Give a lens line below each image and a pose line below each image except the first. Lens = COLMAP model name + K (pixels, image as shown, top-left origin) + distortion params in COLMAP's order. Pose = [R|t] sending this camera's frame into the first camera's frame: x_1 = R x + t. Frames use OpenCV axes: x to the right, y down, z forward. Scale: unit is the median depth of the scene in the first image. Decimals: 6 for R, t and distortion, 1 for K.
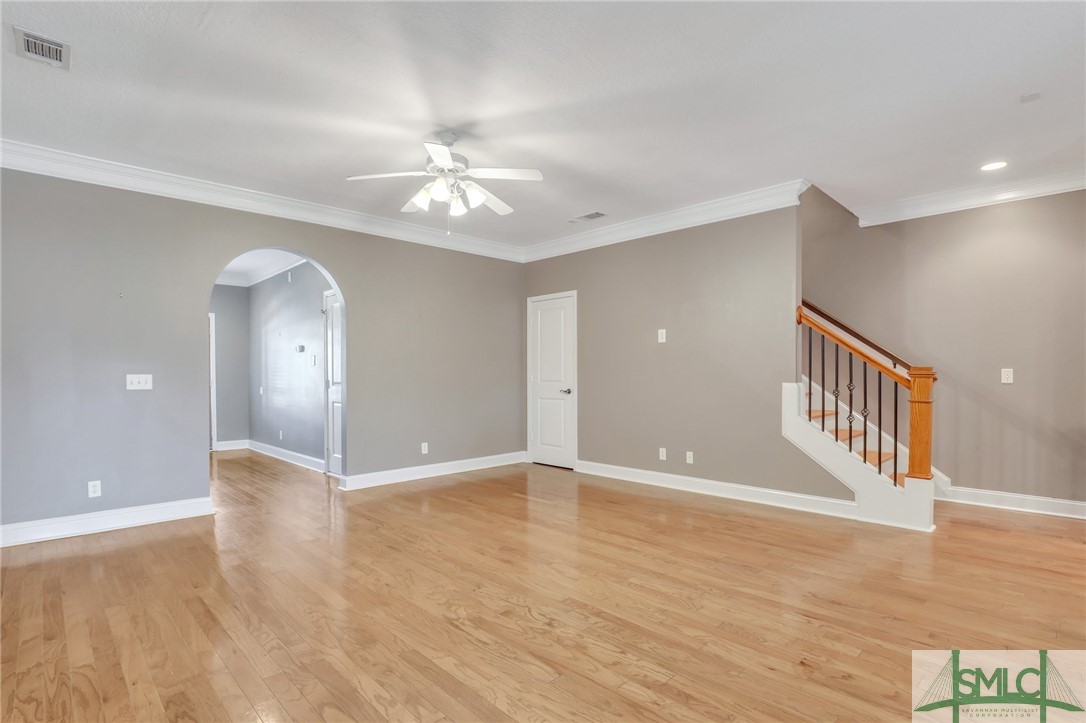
lens RADIAL K [[528.2, 0, 530.1], [0, 528.2, 376.5], [0, 0, 1]] dist [-0.025457, 0.001991]
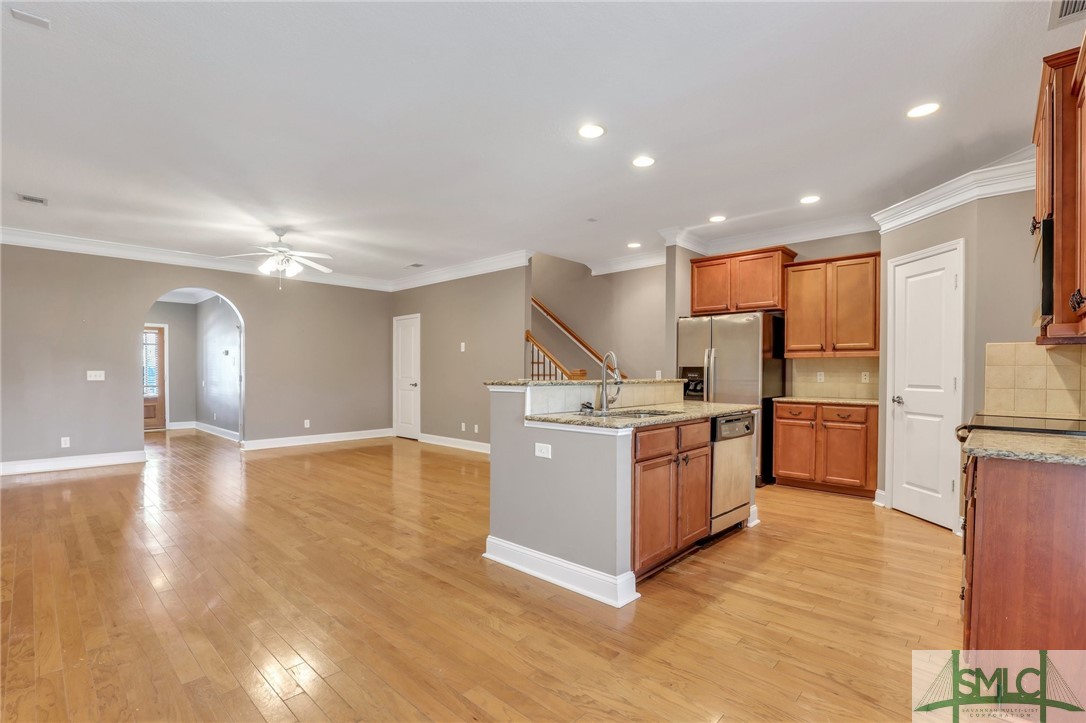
lens RADIAL K [[500.7, 0, 532.8], [0, 500.7, 379.3], [0, 0, 1]] dist [-0.026914, 0.001468]
pose [[0.999066, 0.006523, 0.042718, 0.400289], [-0.006866, 0.999945, 0.007891, 0.000830], [-0.042665, -0.008177, 0.999056, -0.423615]]
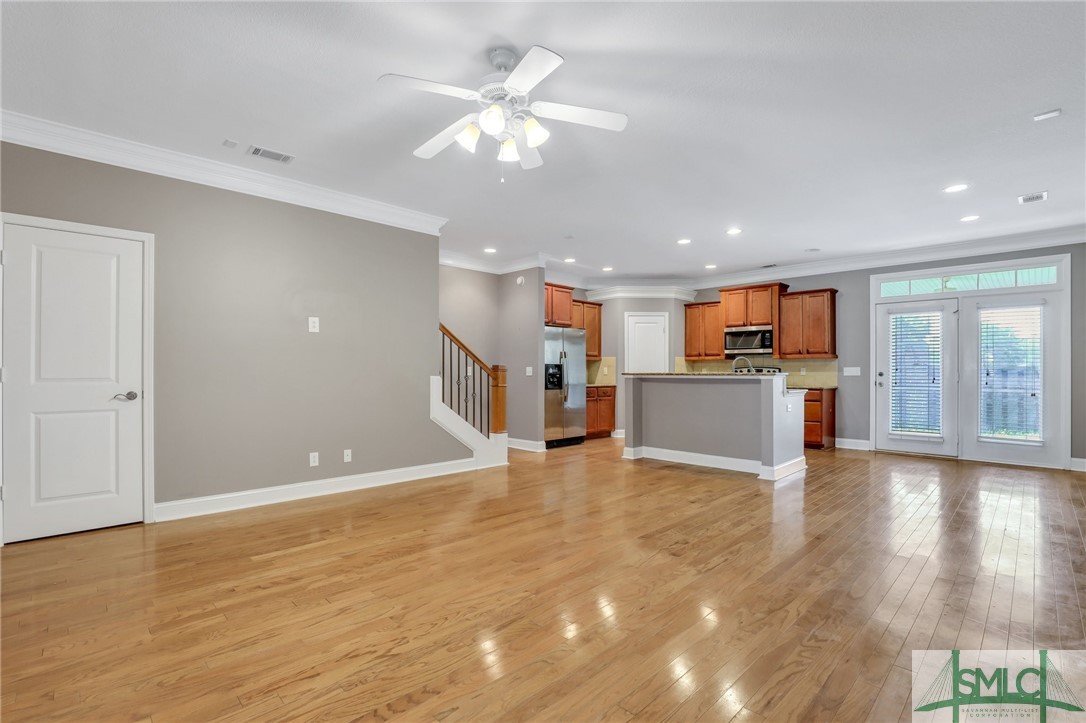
lens RADIAL K [[500.7, 0, 543.8], [0, 500.7, 367.2], [0, 0, 1]] dist [-0.026914, 0.001468]
pose [[-0.018628, 0.013066, 0.999741, -0.606637], [0.006296, 0.999896, -0.012950, 0.006988], [-0.999807, 0.006053, -0.018708, 0.655701]]
